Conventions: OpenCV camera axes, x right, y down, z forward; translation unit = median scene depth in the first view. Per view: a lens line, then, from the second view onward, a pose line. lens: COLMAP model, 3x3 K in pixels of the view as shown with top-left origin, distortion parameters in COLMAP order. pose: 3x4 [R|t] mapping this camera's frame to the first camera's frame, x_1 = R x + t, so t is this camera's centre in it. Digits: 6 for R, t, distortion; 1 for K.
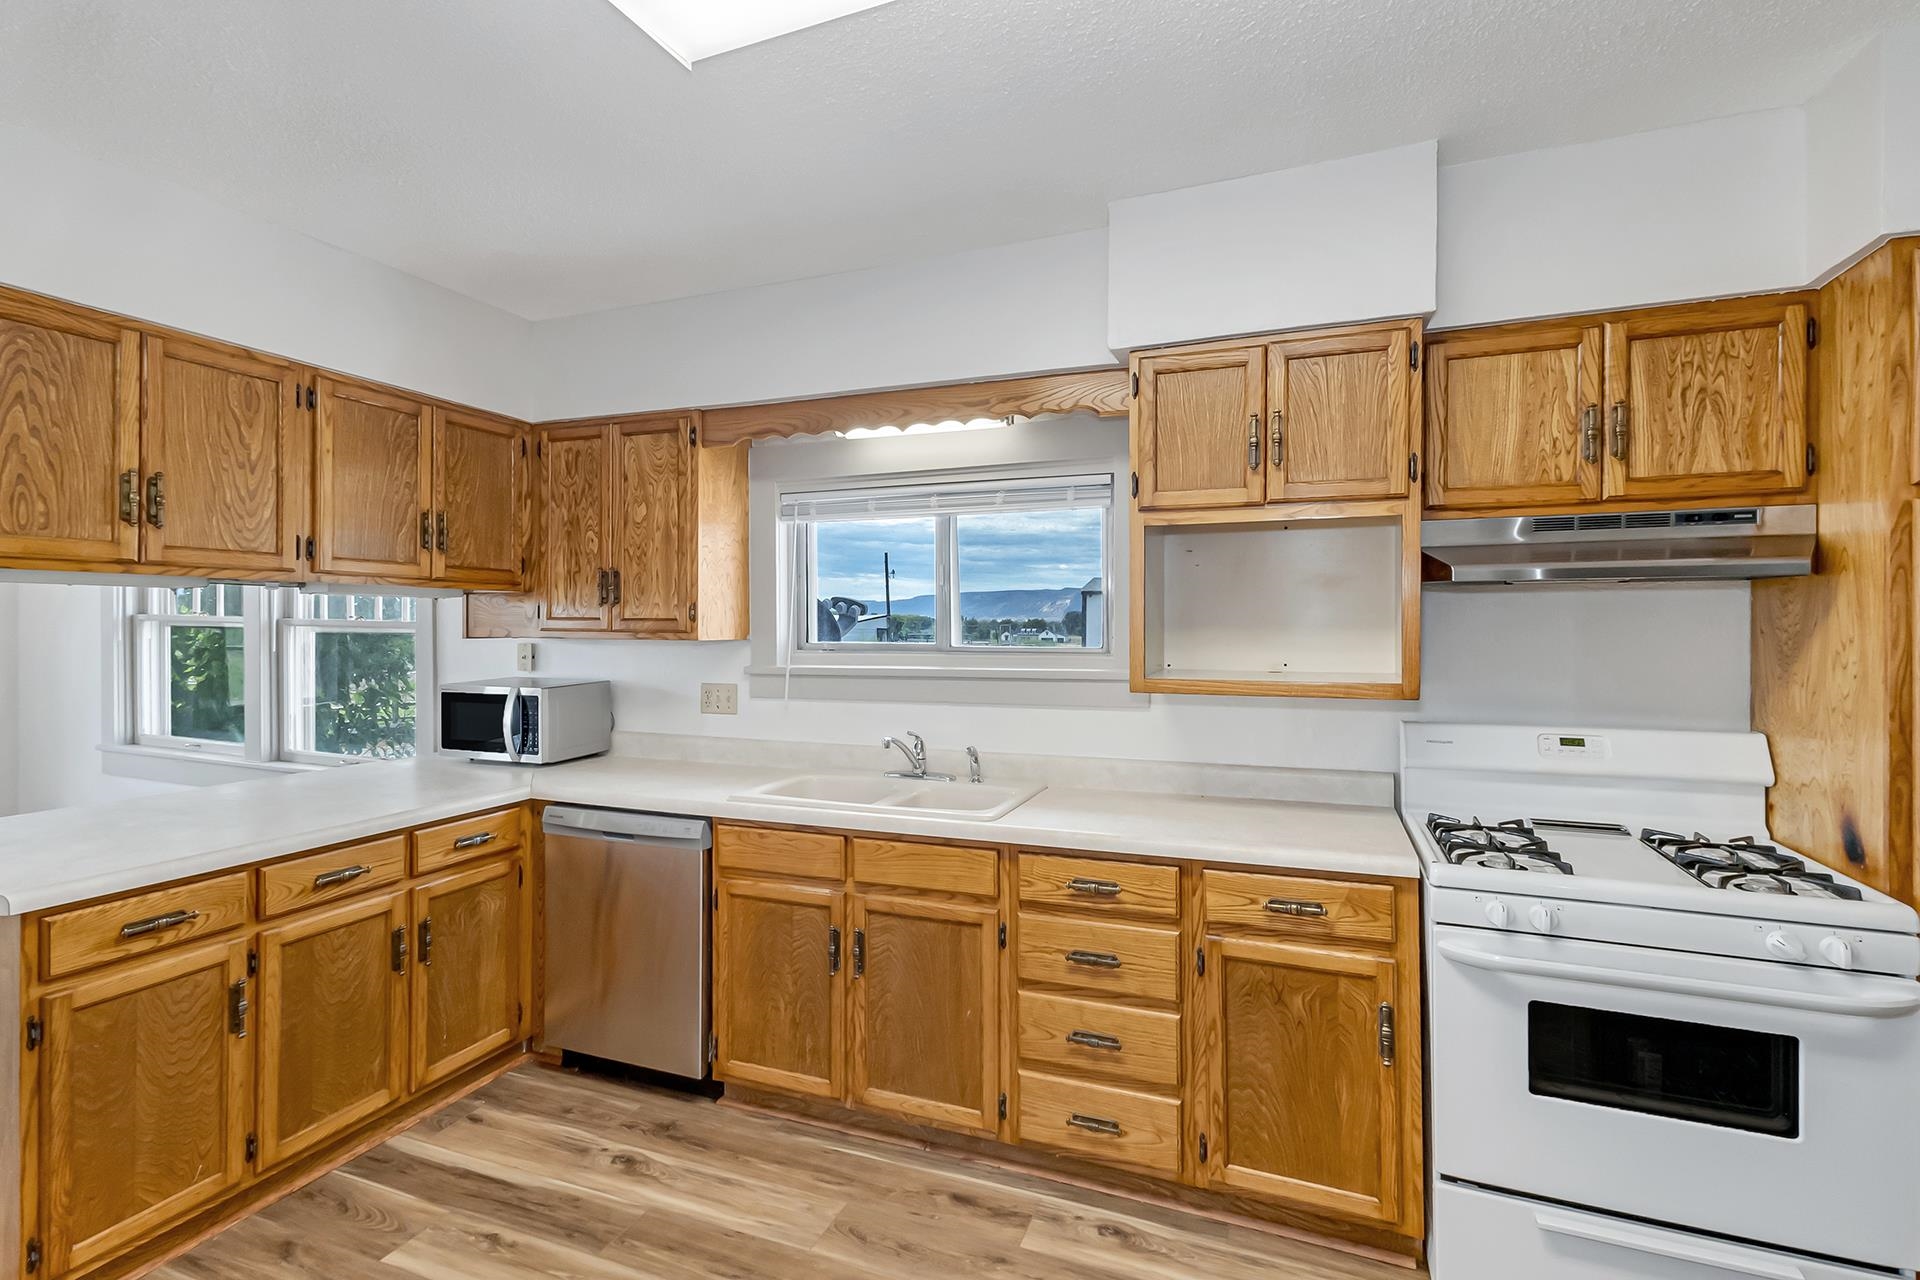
lens RADIAL K [[883.0, 0, 965.4], [0, 883.0, 624.3], [0, 0, 1]] dist [0.014727, 0.000156]
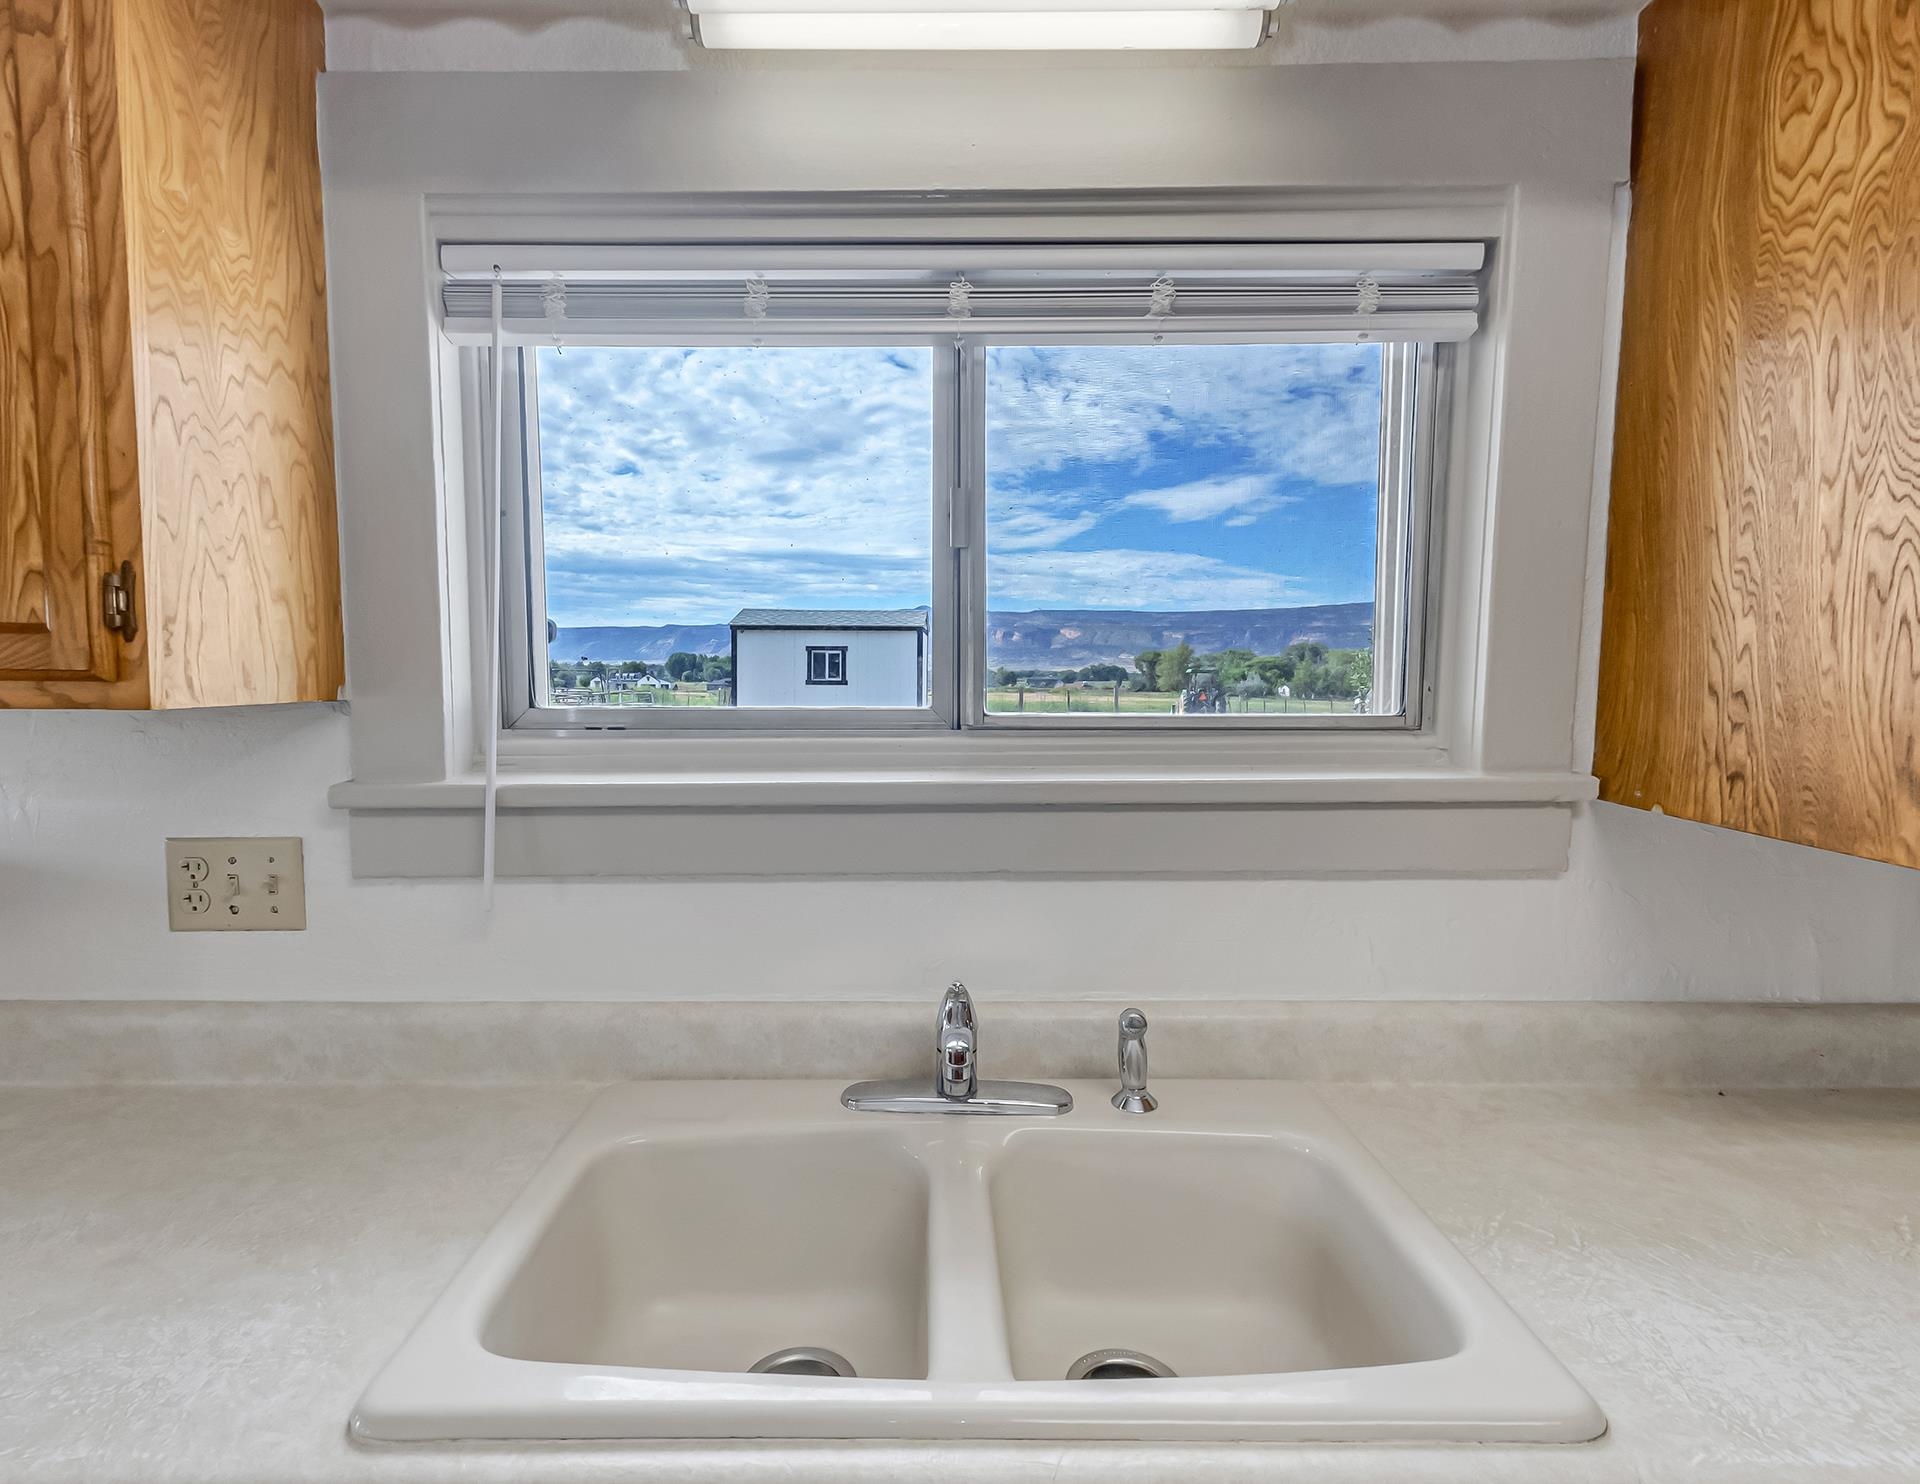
lens RADIAL K [[1020.4, 0, 933.6], [0, 1020.4, 739.2], [0, 0, 1]] dist [0.023460, -0.001471]
pose [[0.935261, -0.022892, 0.353218, -0.226319], [-0.001453, 0.997650, 0.068505, 0.006459], [-0.353956, -0.064584, 0.933029, 0.737212]]
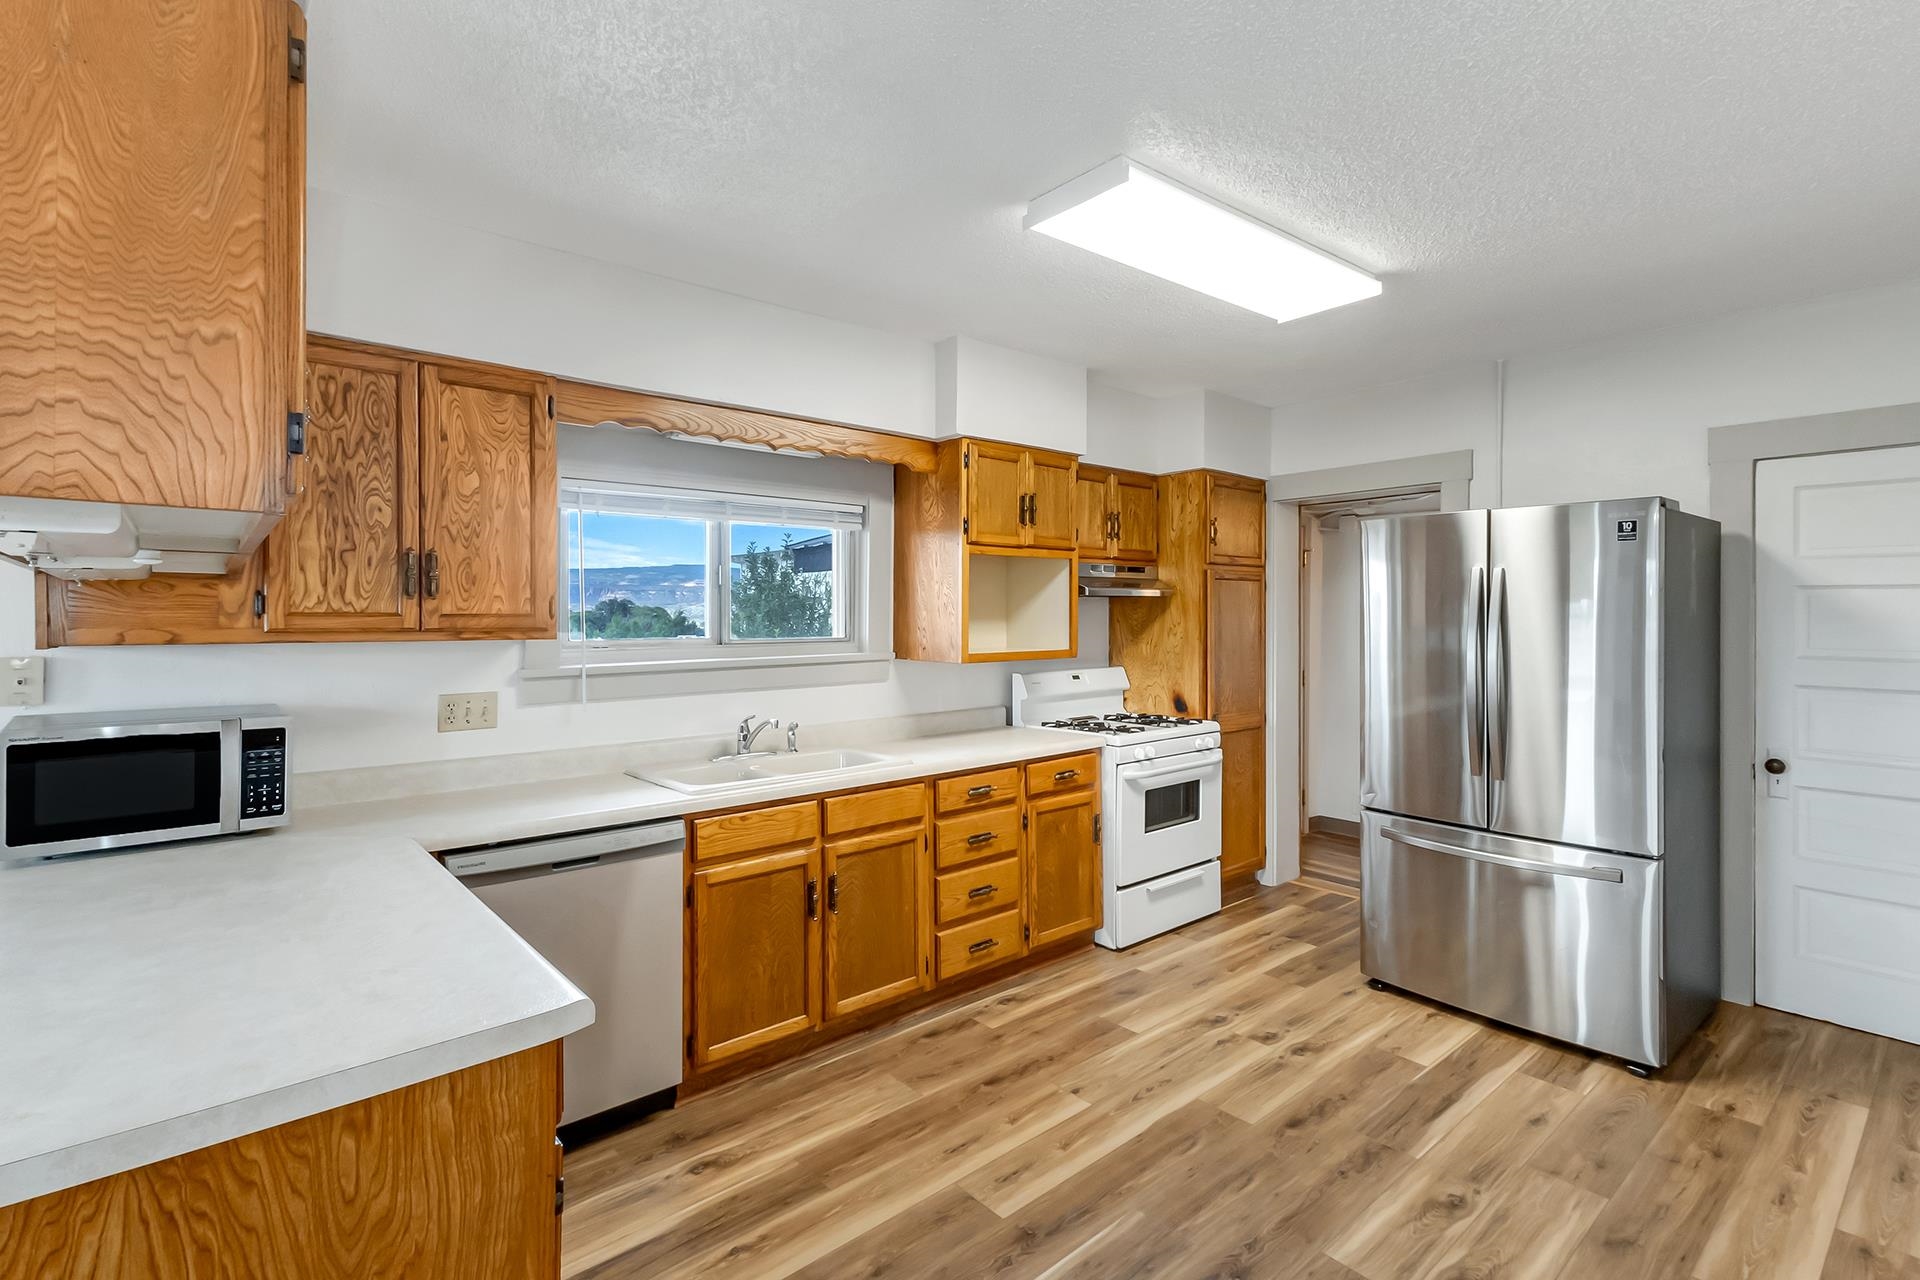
lens RADIAL K [[883.0, 0, 957.0], [0, 883.0, 622.1], [0, 0, 1]] dist [0.014727, 0.000156]
pose [[0.475959, -0.006658, 0.879442, -1.037483], [0.007076, 0.999968, 0.003740, 0.000633], [-0.879439, 0.004443, 0.475991, 0.266850]]
